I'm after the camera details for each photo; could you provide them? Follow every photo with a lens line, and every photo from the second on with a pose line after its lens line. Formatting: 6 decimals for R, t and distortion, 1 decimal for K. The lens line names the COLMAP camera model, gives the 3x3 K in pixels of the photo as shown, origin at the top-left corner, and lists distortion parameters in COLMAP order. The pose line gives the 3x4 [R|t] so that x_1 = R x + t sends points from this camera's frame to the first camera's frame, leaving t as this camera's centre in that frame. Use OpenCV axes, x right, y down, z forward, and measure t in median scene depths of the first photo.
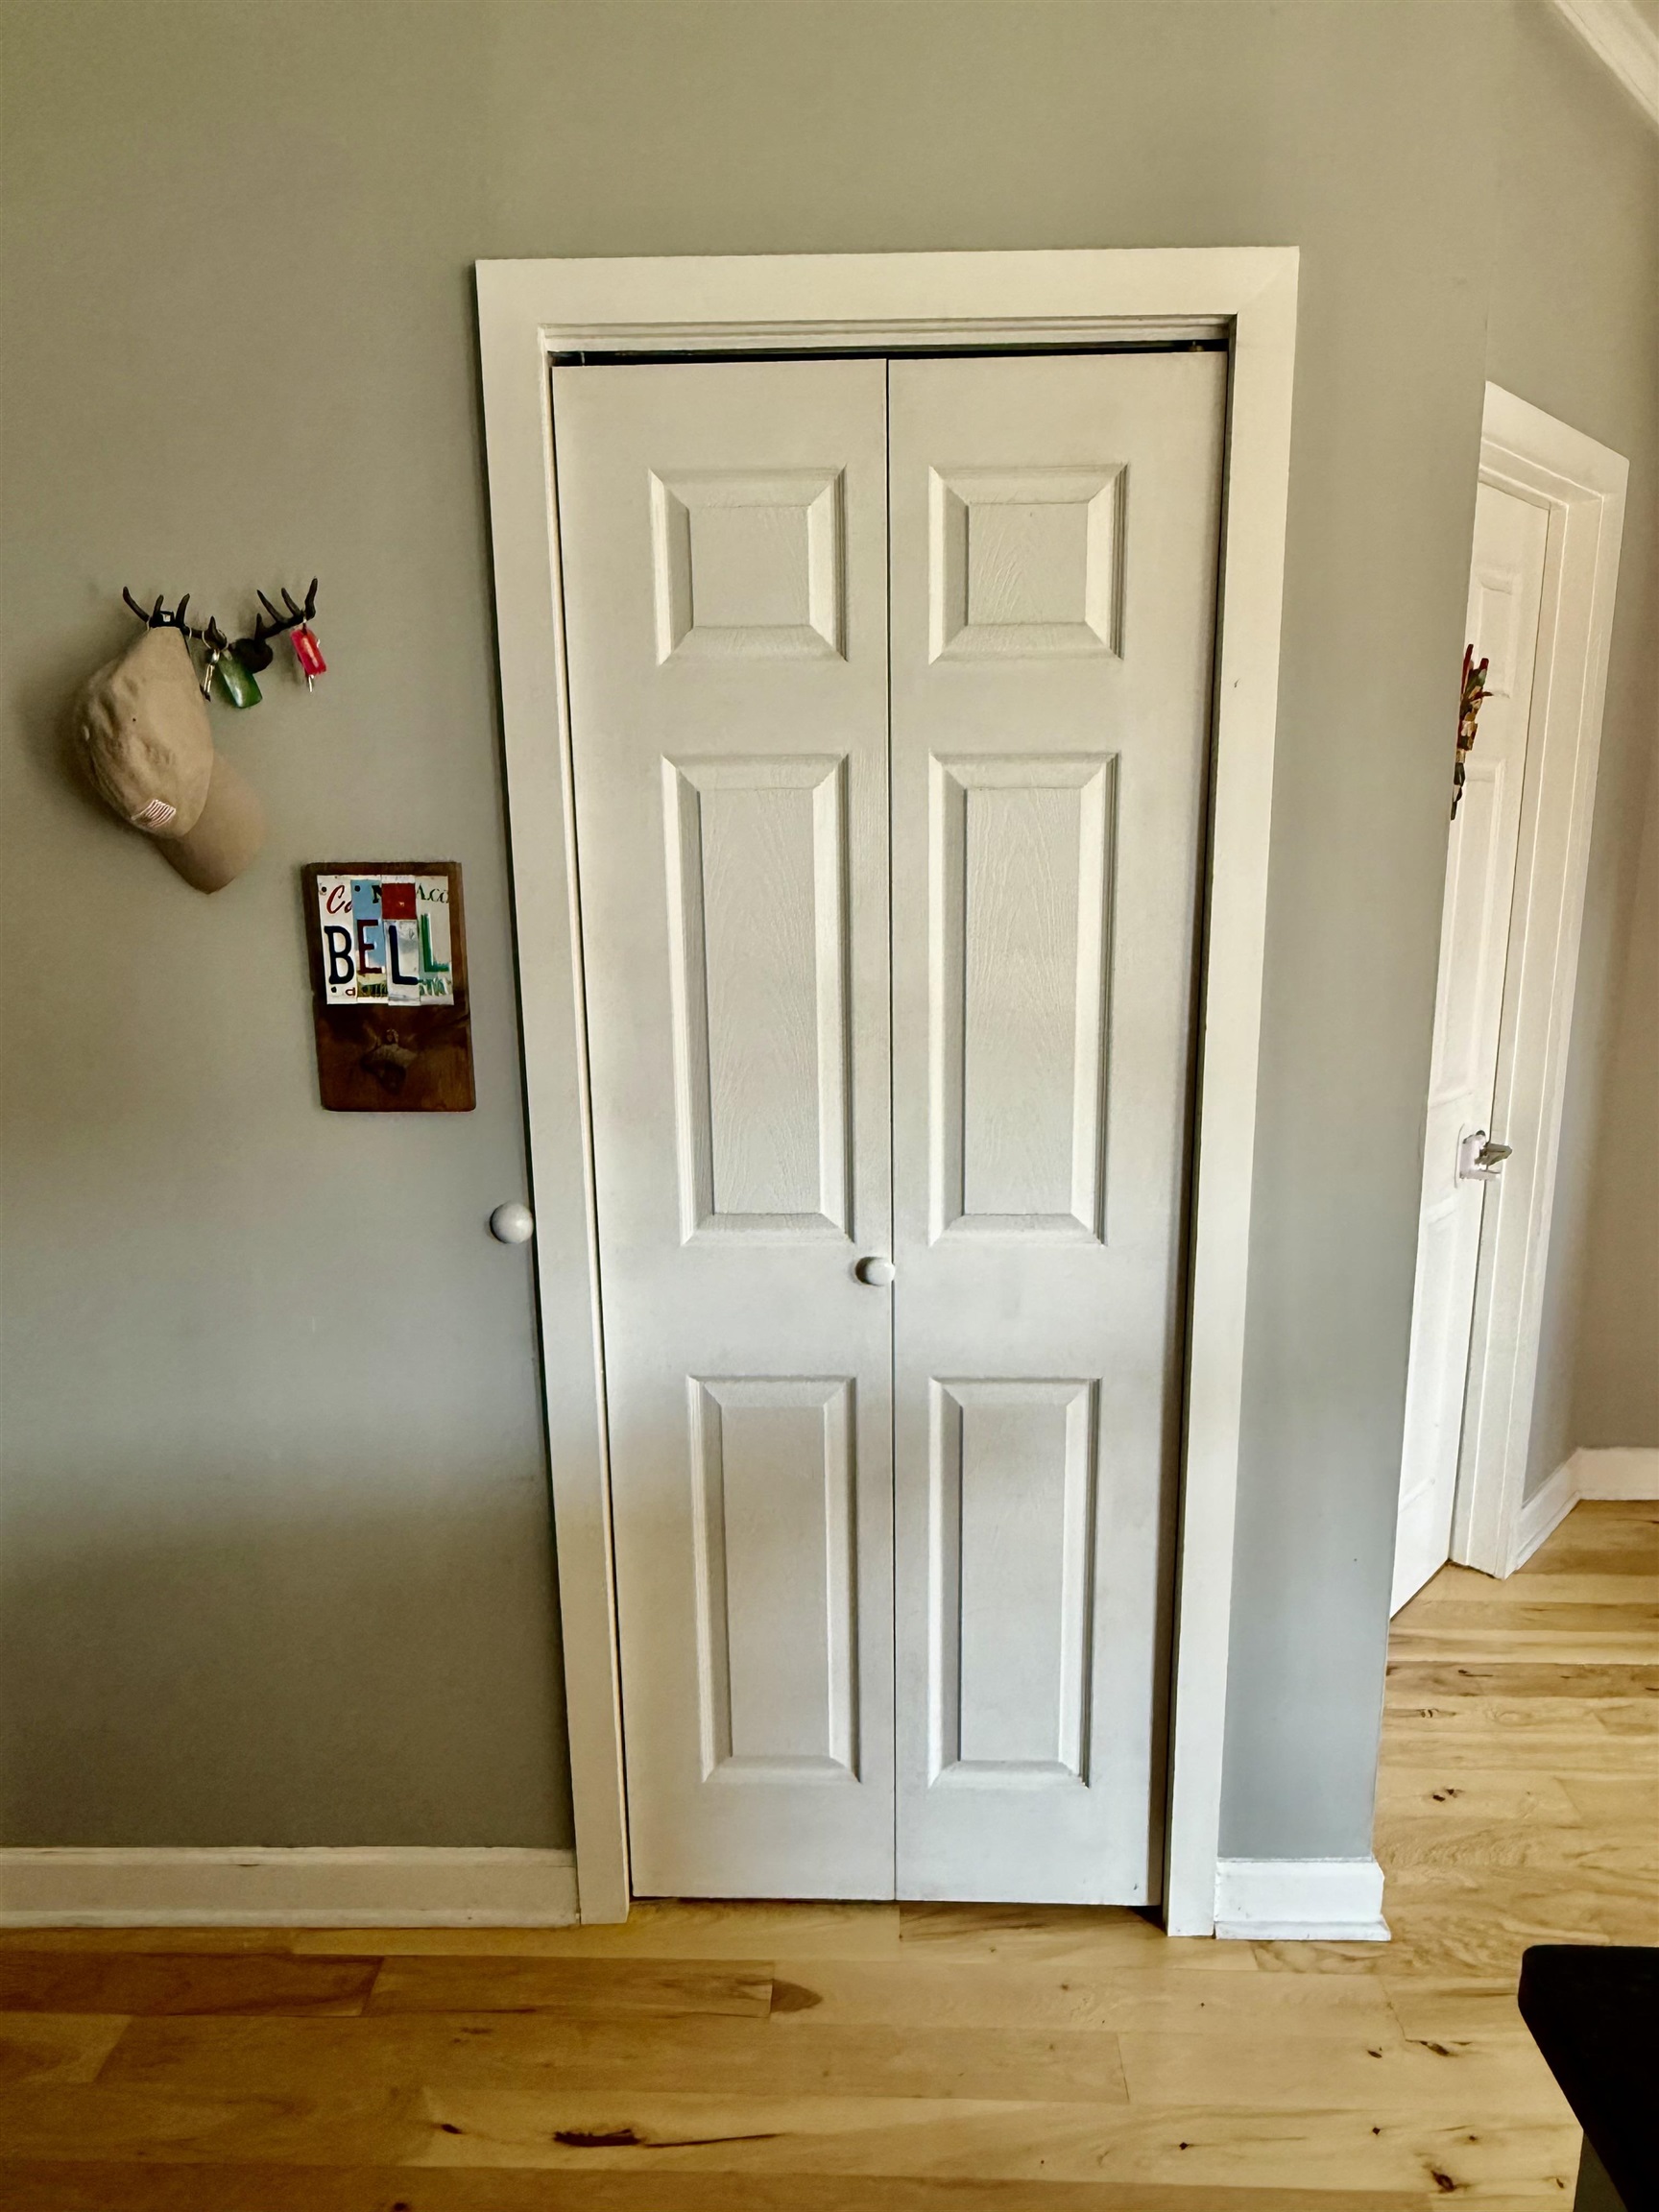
lens RADIAL K [[1408.8, 0, 822.7], [0, 1408.8, 1103.4], [0, 0, 1]] dist [-0.002891, 0.001980]
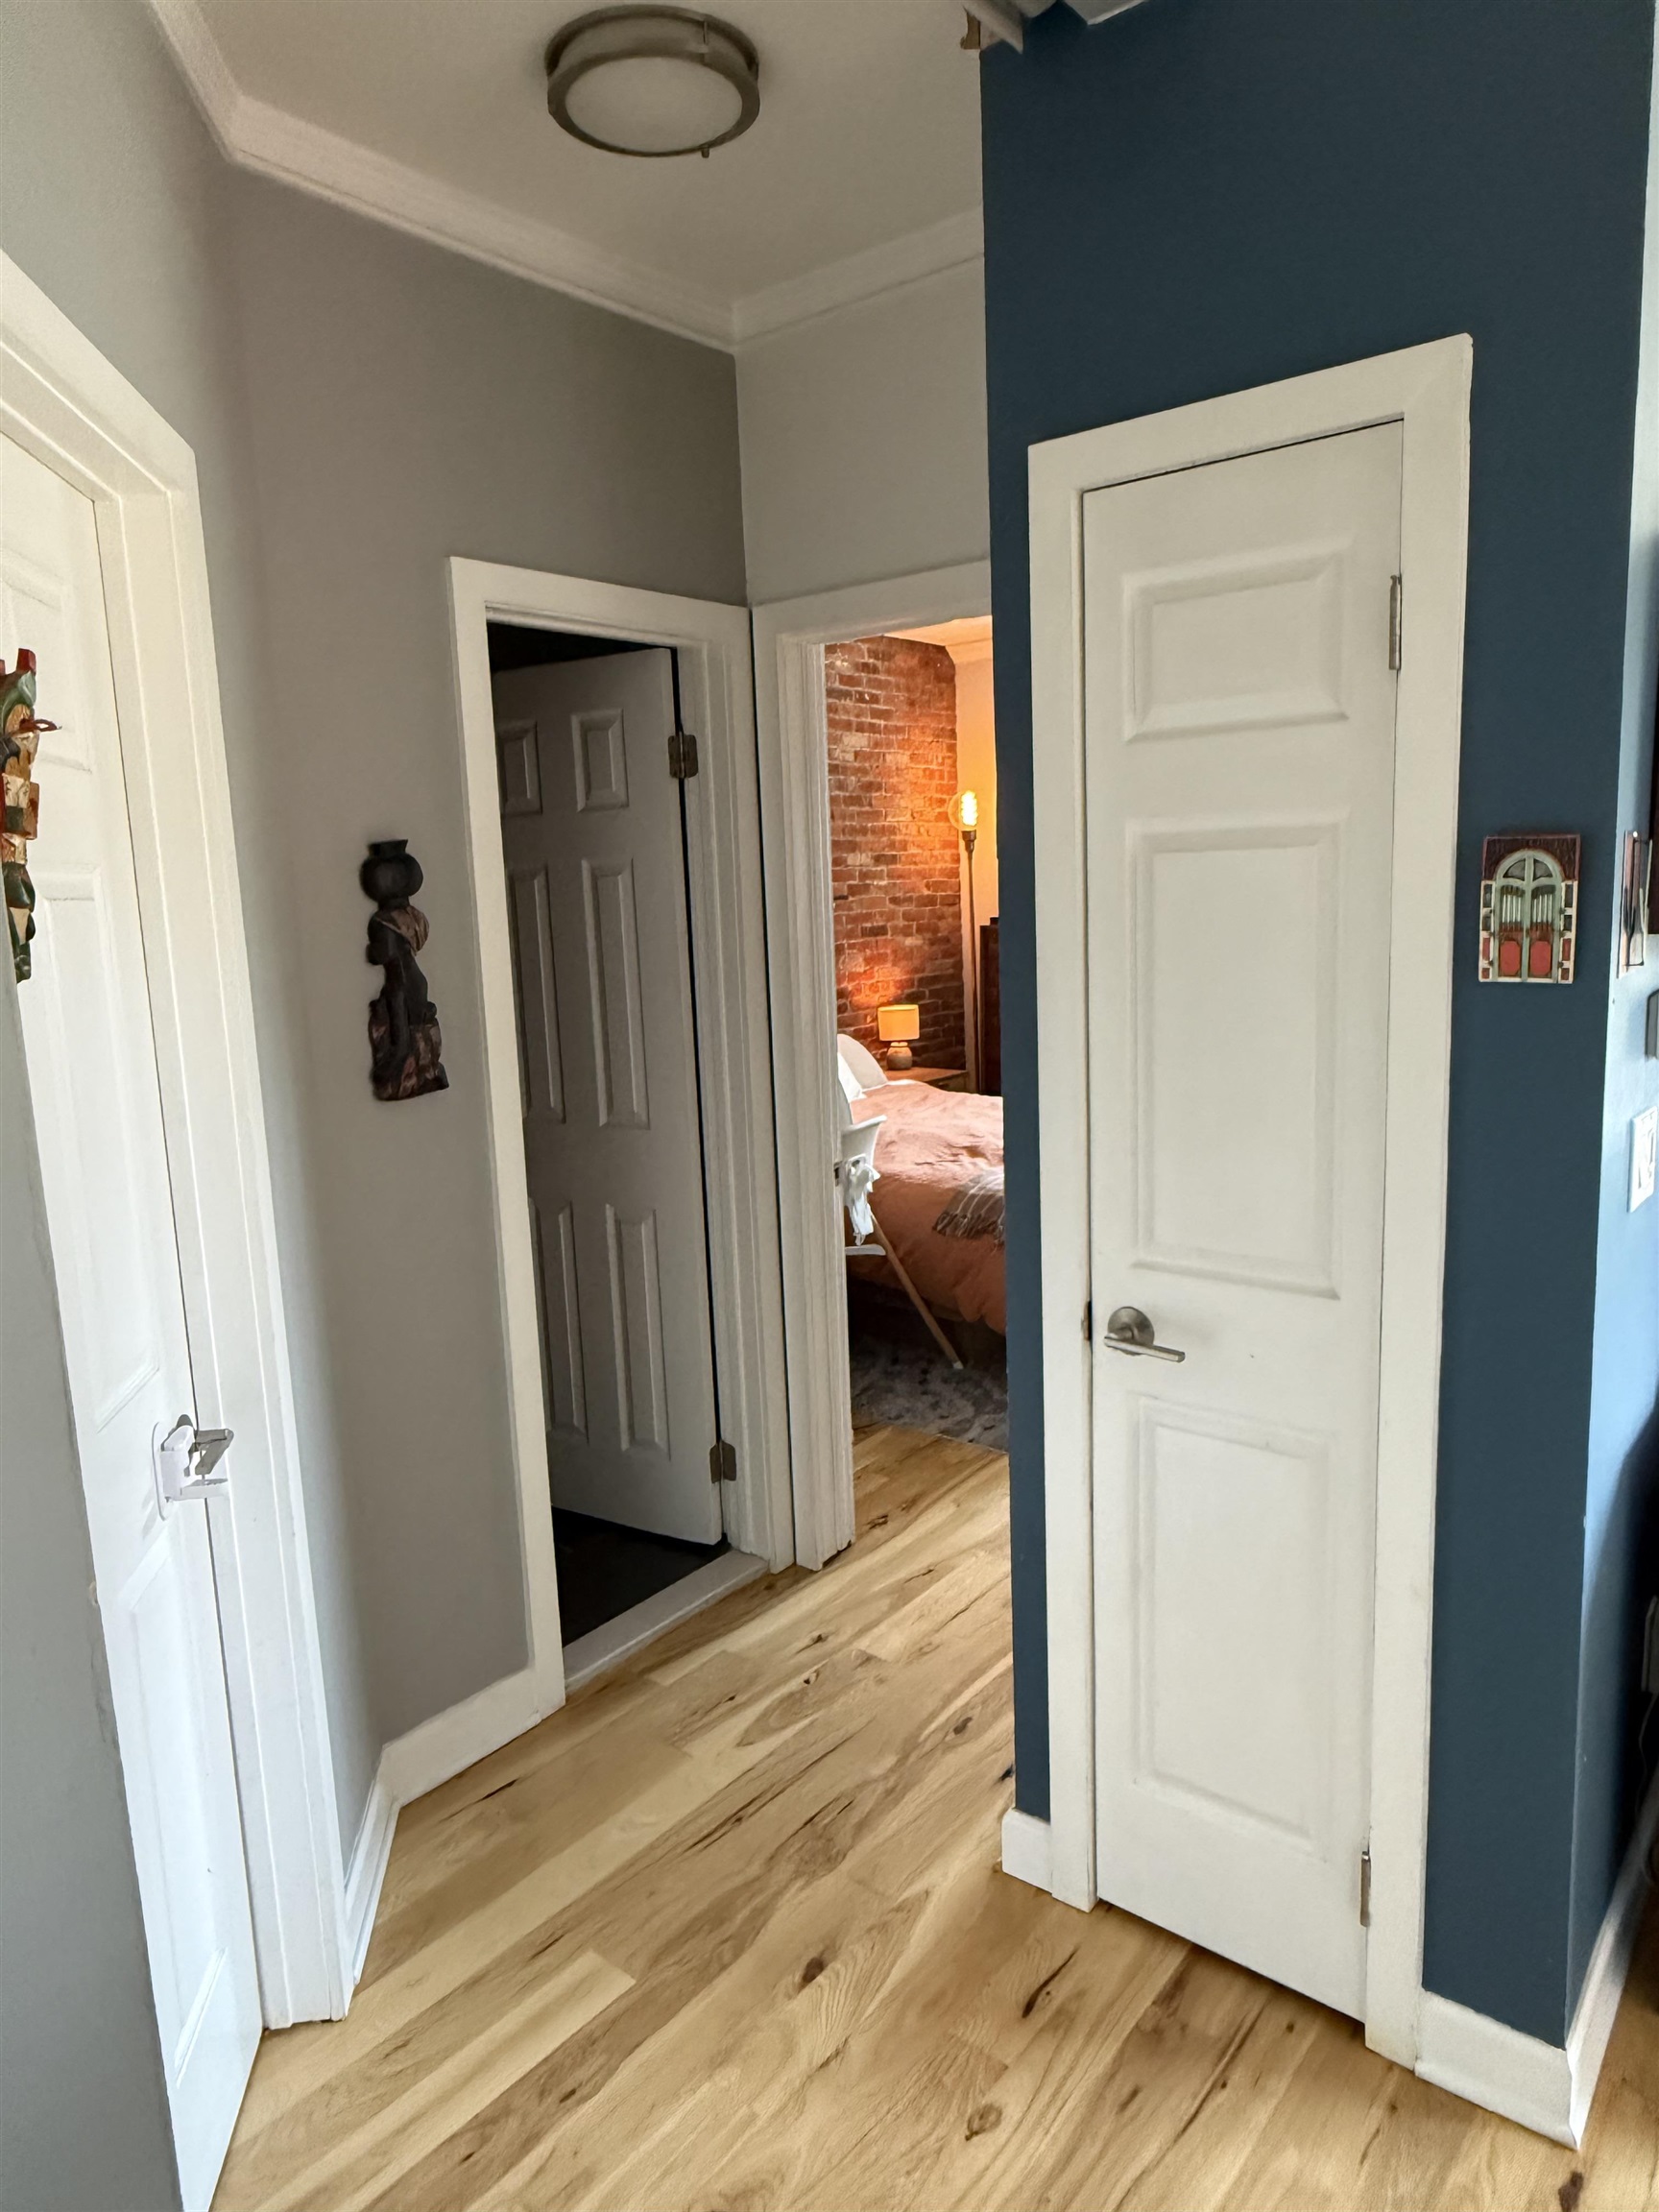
lens RADIAL K [[1408.8, 0, 841.3], [0, 1408.8, 1111.8], [0, 0, 1]] dist [-0.002891, 0.001980]
pose [[0.605182, -0.139298, 0.783805, 0.157370], [0.196672, 0.980215, 0.022352, -0.076525], [-0.771411, 0.140626, 0.620604, 0.333160]]
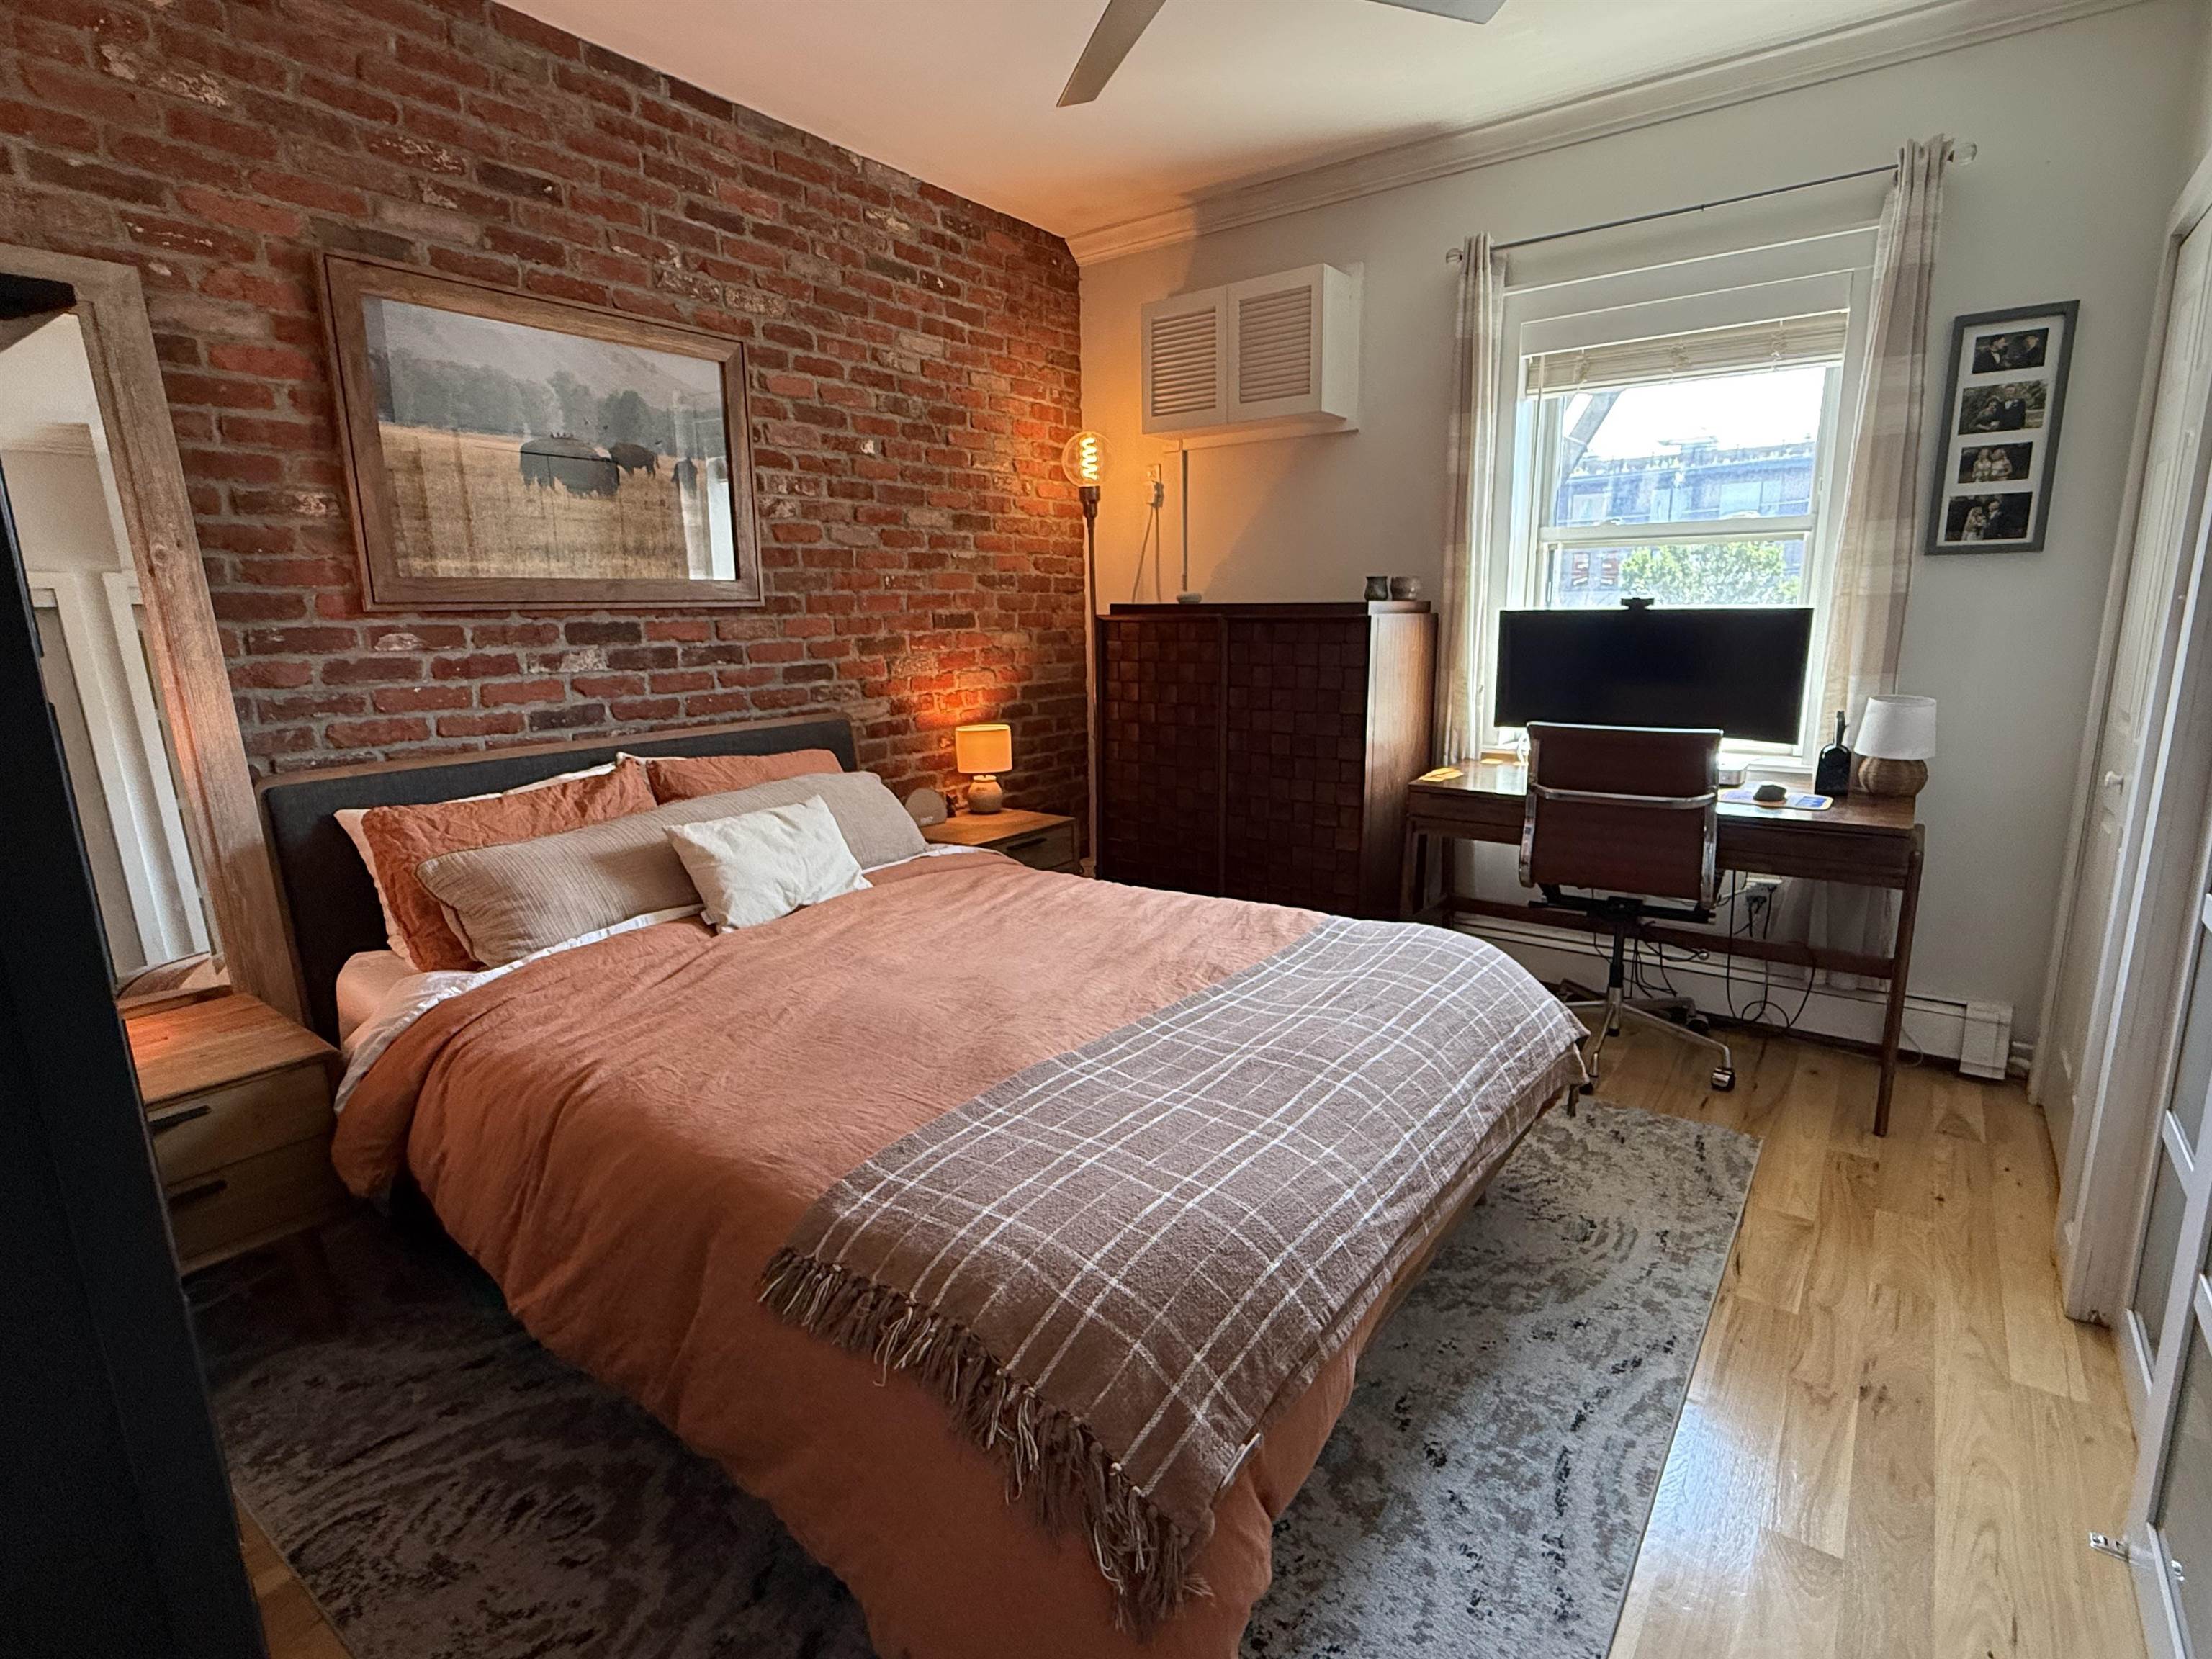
lens RADIAL K [[1089.4, 0, 1100.5], [0, 1089.4, 827.1], [0, 0, 1]] dist [0.001445, -0.000934]
pose [[0.580628, -0.156432, 0.798999, 0.575587], [0.179084, 0.981872, 0.062097, -0.093315], [-0.794229, 0.107033, 0.598117, 0.545466]]
